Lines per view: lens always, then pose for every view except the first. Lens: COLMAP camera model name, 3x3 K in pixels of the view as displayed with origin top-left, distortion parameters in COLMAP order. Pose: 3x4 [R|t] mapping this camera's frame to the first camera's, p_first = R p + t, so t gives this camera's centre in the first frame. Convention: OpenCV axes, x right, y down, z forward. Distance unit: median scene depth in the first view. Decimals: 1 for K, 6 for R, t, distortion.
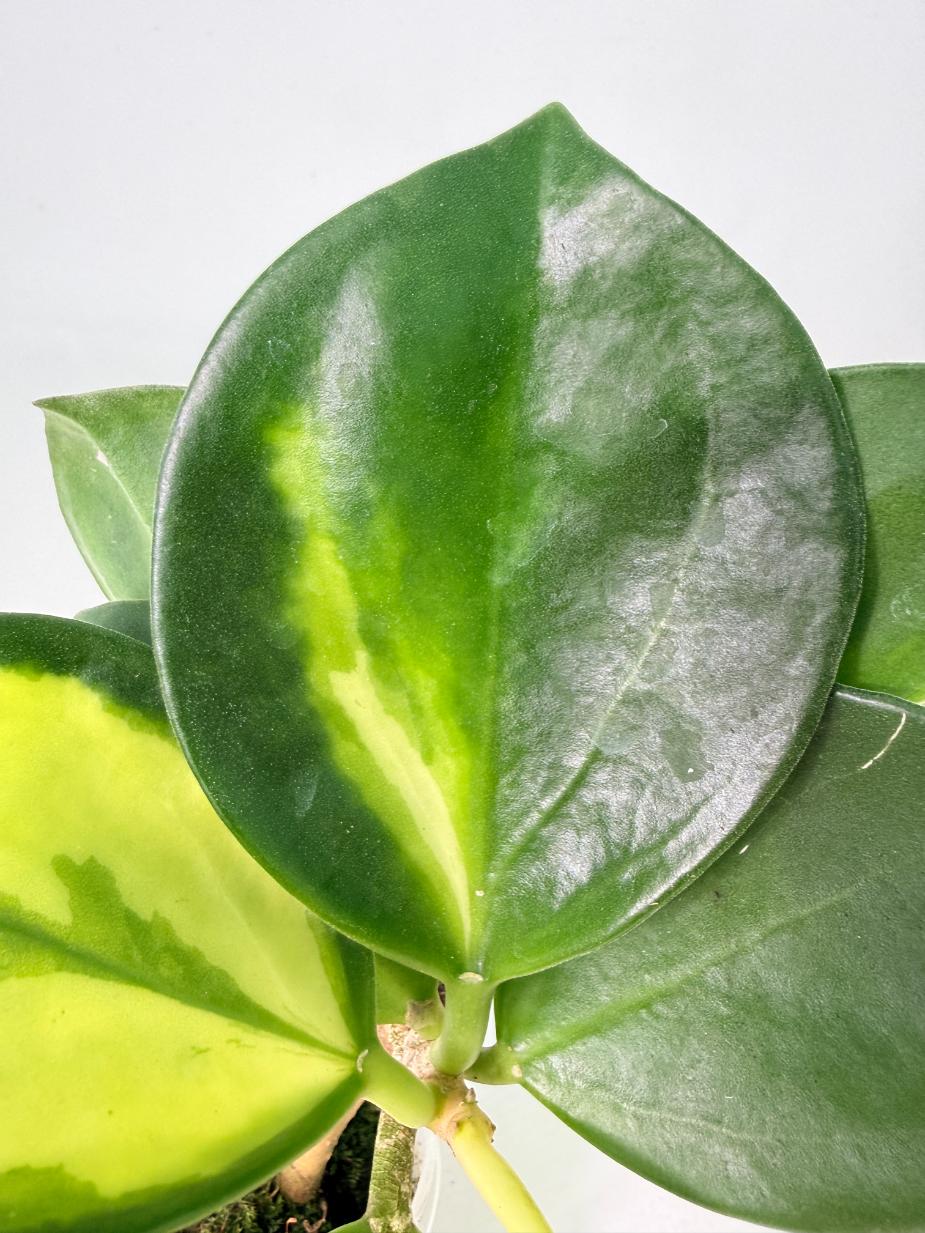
lens RADIAL K [[899.7, 0, 454.1], [0, 899.7, 577.0], [0, 0, 1]] dist [0.041253, -0.027394]
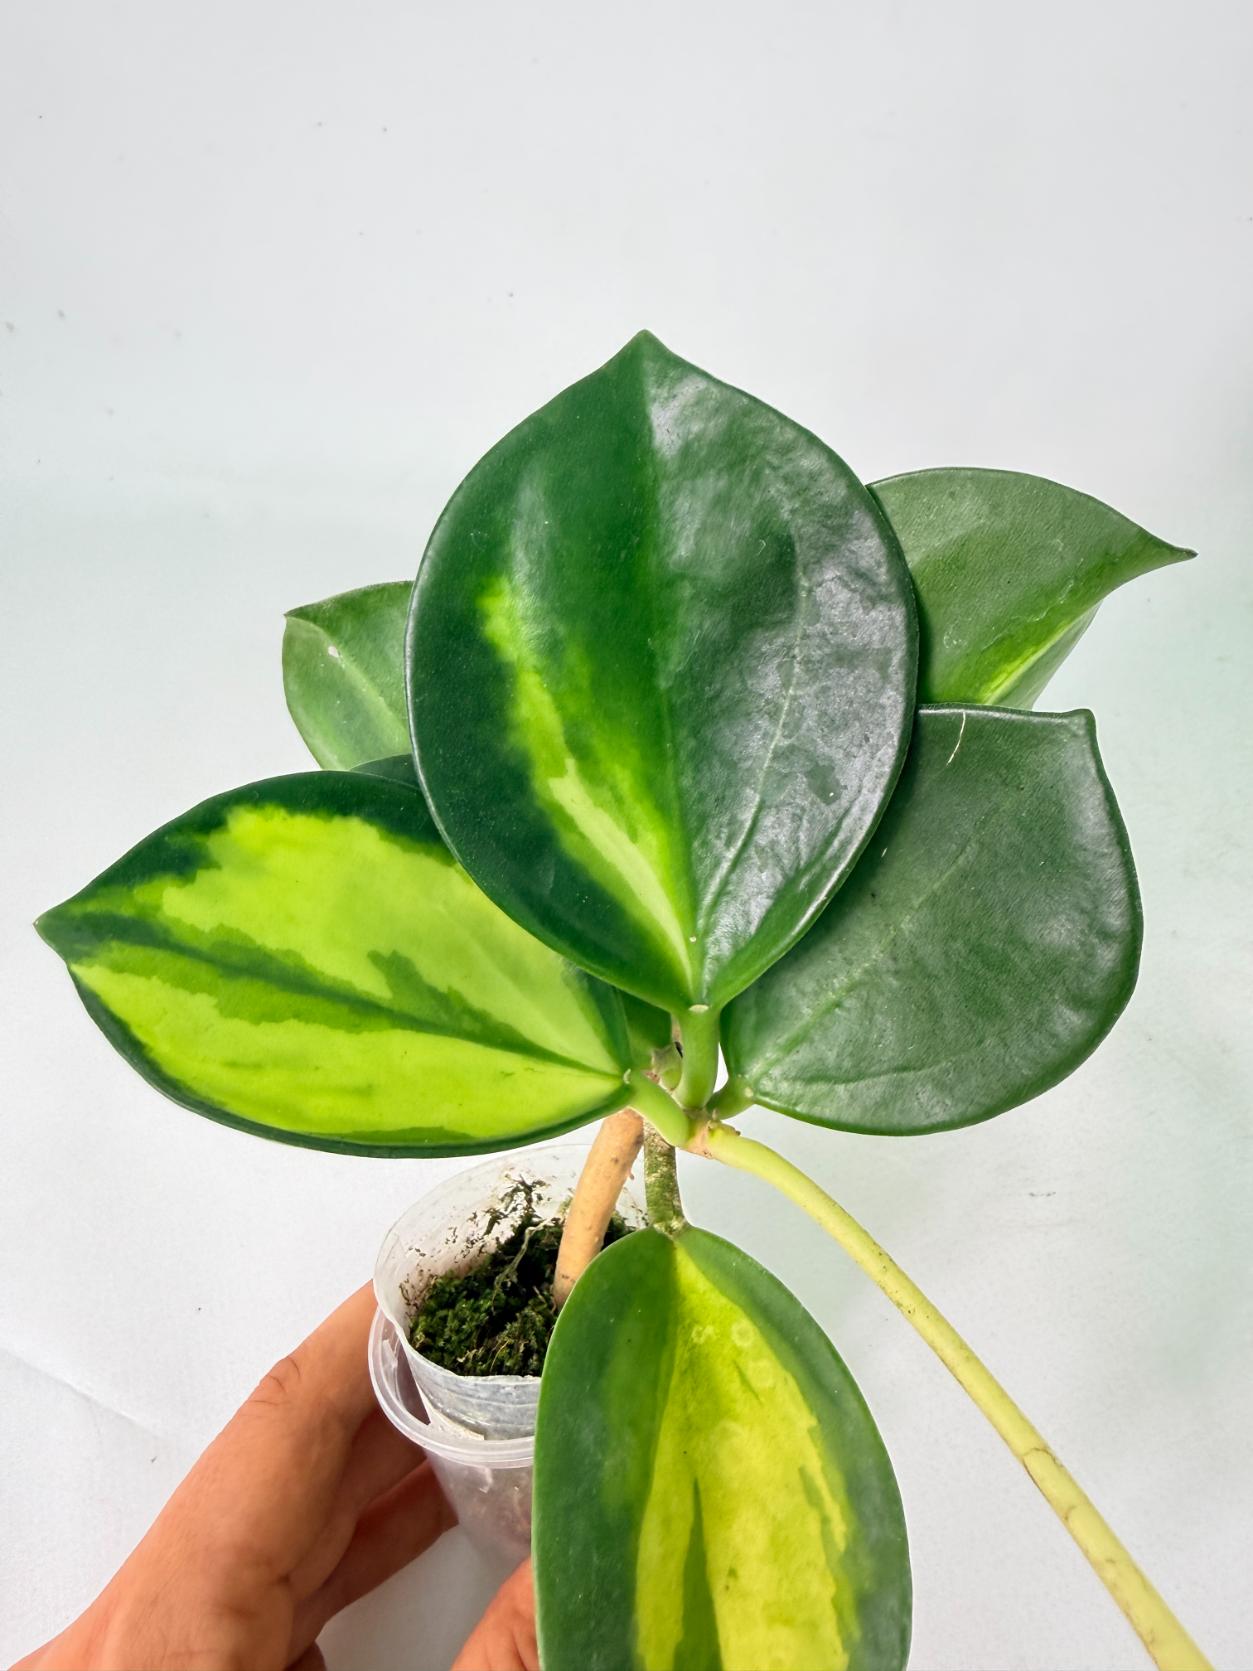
lens RADIAL K [[1219.2, 0, 603.7], [0, 1219.2, 790.9], [0, 0, 1]] dist [0.041253, -0.027394]
pose [[0.982535, -0.180706, 0.044378, -0.145335], [0.182534, 0.982332, -0.041288, 0.215823], [-0.036133, 0.048667, 0.998161, -0.771147]]
